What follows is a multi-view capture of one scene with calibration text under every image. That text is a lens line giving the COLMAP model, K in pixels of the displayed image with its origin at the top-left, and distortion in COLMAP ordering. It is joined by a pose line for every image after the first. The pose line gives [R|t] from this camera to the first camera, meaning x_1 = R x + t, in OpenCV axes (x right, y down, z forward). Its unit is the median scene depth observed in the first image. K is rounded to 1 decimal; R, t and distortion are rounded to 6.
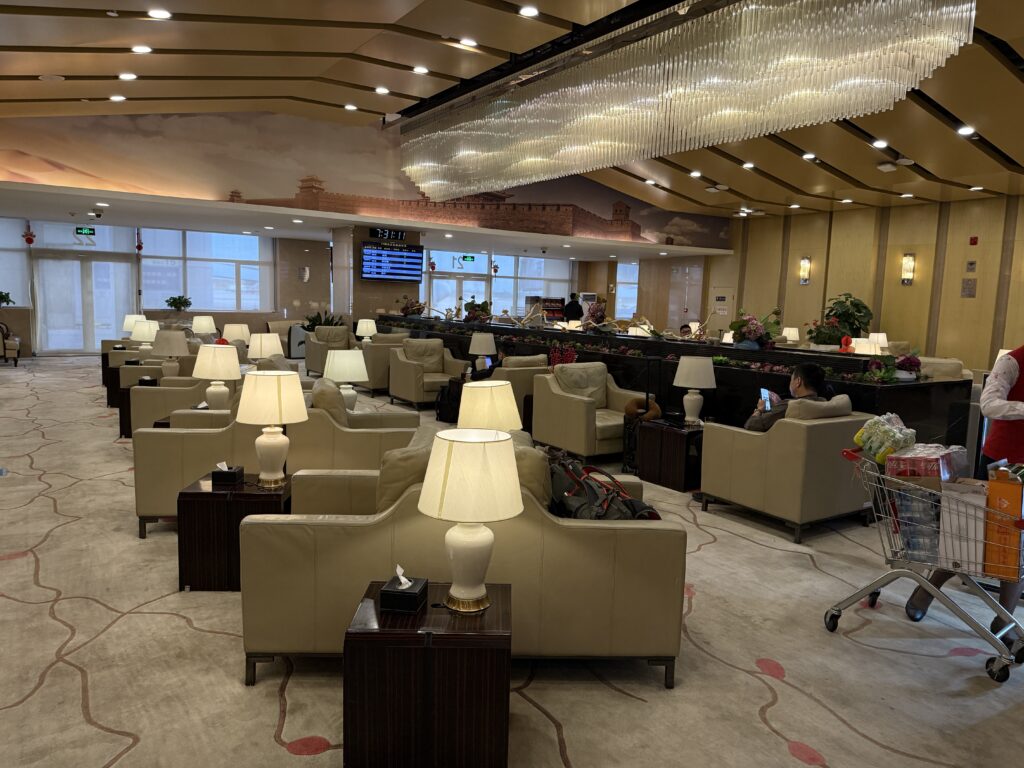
lens RADIAL K [[722.9, 0, 513.8], [0, 722.9, 385.9], [0, 0, 1]] dist [-0.000653, -0.029702]
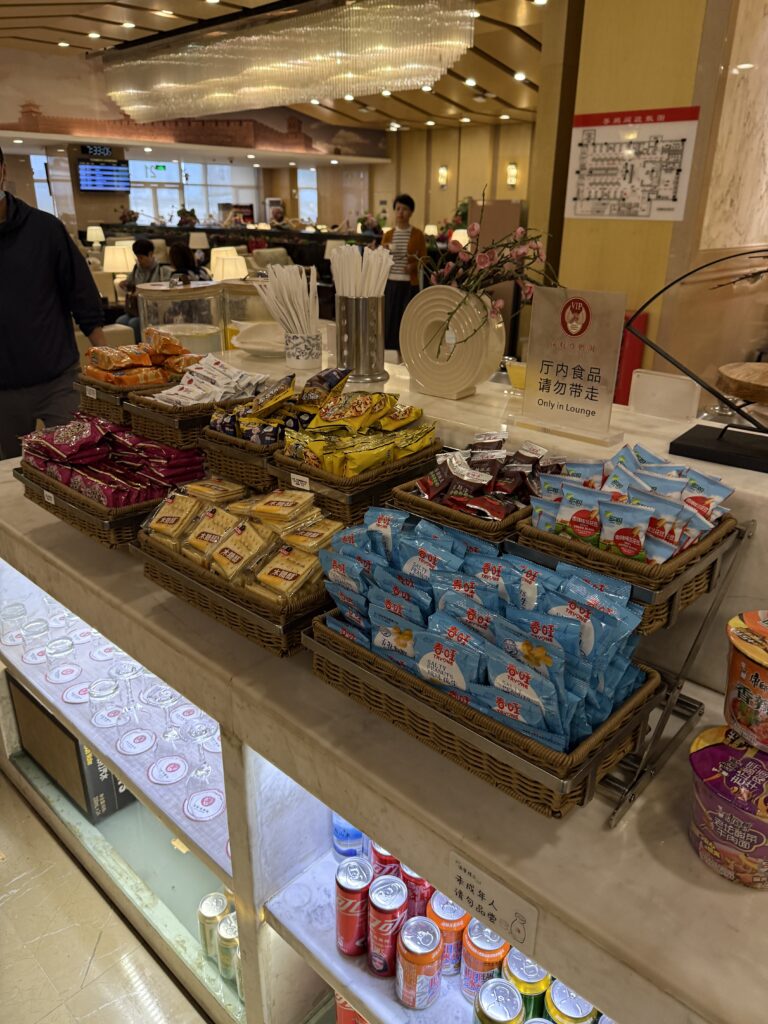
lens RADIAL K [[722.9, 0, 399.3], [0, 722.9, 503.0], [0, 0, 1]] dist [-0.000653, -0.029702]
pose [[0.967021, -0.113862, 0.227828, -0.028558], [0.048088, 0.960042, 0.275693, 0.040790], [-0.250116, -0.255645, 0.933856, -0.350499]]
